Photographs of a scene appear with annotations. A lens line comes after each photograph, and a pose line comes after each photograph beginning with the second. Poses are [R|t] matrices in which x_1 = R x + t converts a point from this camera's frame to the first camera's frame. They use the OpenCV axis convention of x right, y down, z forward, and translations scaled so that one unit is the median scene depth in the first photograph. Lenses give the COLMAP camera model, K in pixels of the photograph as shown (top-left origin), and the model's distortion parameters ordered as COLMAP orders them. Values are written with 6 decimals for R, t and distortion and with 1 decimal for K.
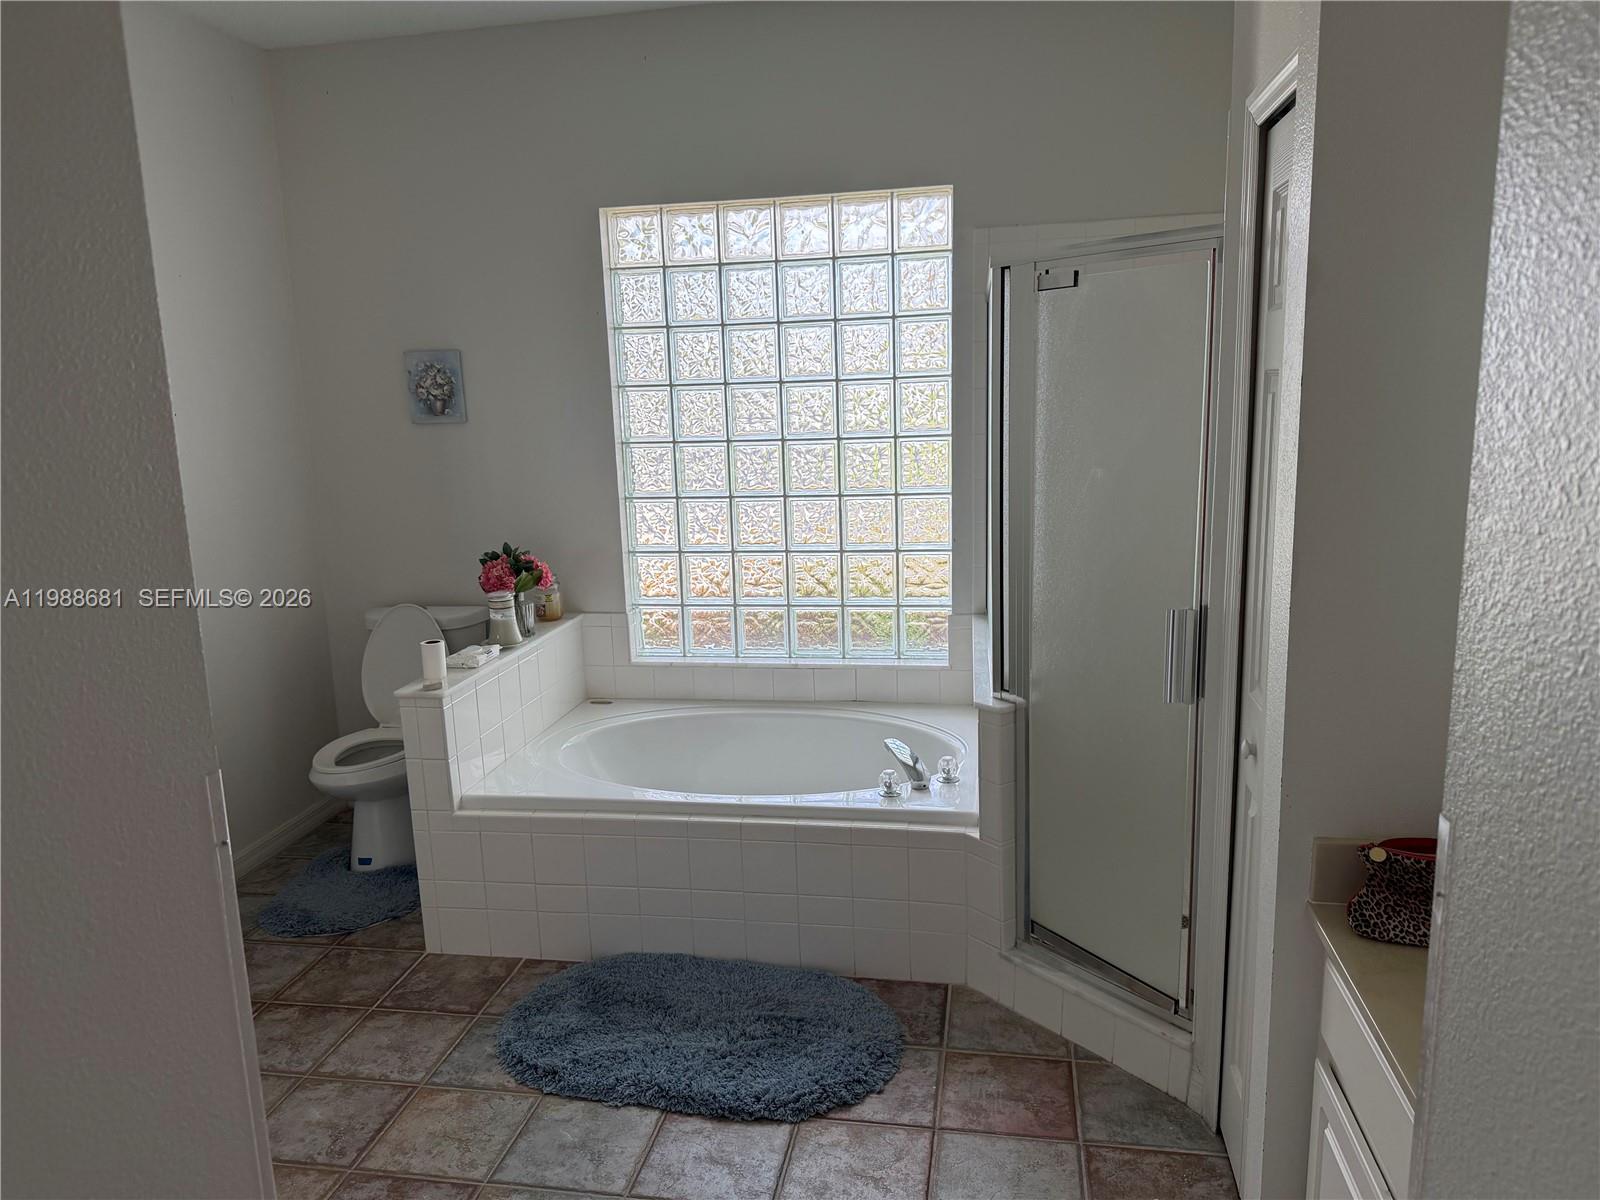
lens RADIAL K [[1122.5, 0, 792.3], [0, 1122.5, 603.6], [0, 0, 1]] dist [0.161288, -0.305843]
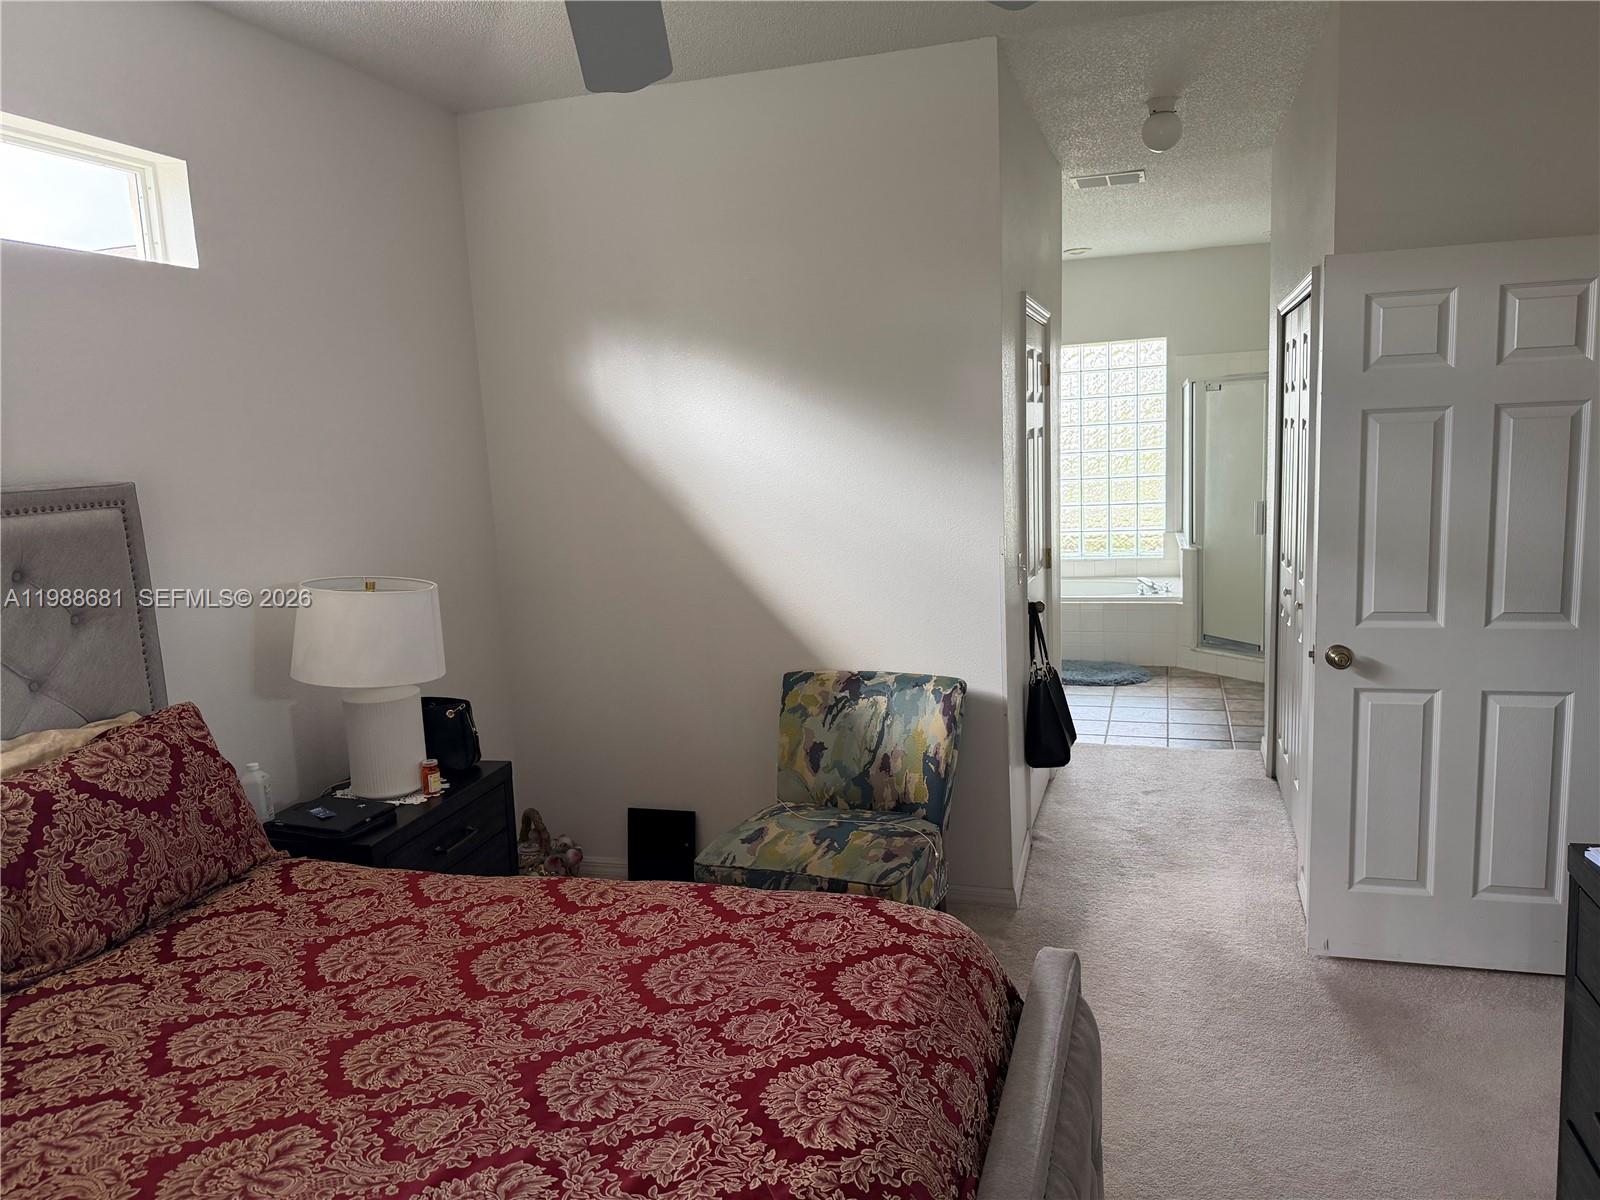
lens RADIAL K [[1124.0, 0, 791.7], [0, 1124.0, 596.9], [0, 0, 1]] dist [0.086282, -0.122198]
pose [[0.989781, 0.006156, -0.142465, -0.255436], [-0.012200, 0.999060, -0.041588, 0.232707], [0.142075, 0.042901, 0.988926, -1.227626]]
